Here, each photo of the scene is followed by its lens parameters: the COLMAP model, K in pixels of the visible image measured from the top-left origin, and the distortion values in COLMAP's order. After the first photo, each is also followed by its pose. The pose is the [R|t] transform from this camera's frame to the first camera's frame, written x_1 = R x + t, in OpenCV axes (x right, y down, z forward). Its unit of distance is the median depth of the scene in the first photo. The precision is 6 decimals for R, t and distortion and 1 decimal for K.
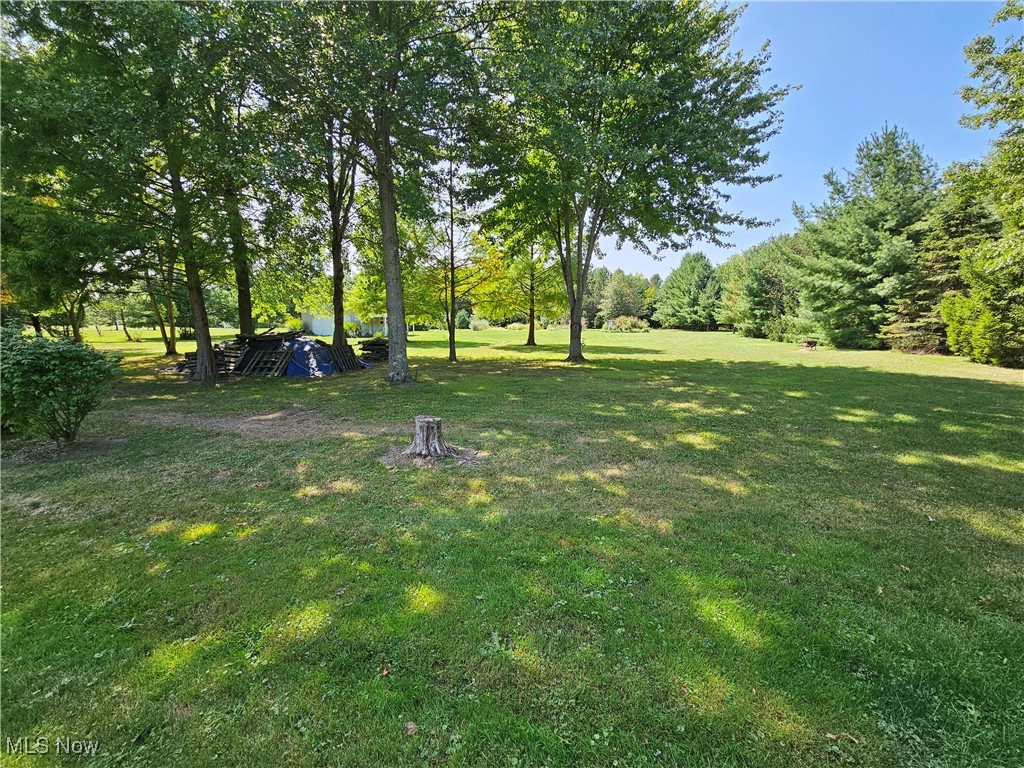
lens RADIAL K [[415.3, 0, 511.9], [0, 415.3, 384.8], [0, 0, 1]] dist [0.000140, -0.000024]
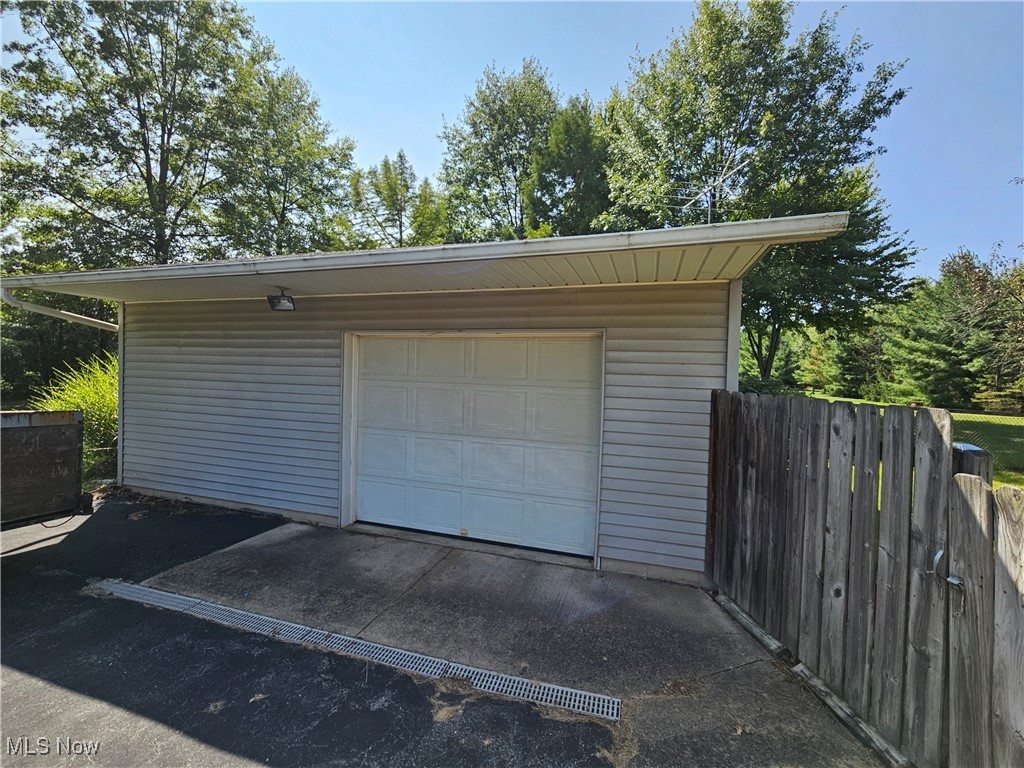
lens RADIAL K [[415.3, 0, 515.1], [0, 415.3, 380.7], [0, 0, 1]] dist [0.000140, -0.000024]
pose [[0.998215, 0.028633, -0.052408, -0.517894], [-0.035141, 0.991177, -0.127799, 0.042378], [0.048287, 0.129413, 0.990414, -0.405640]]
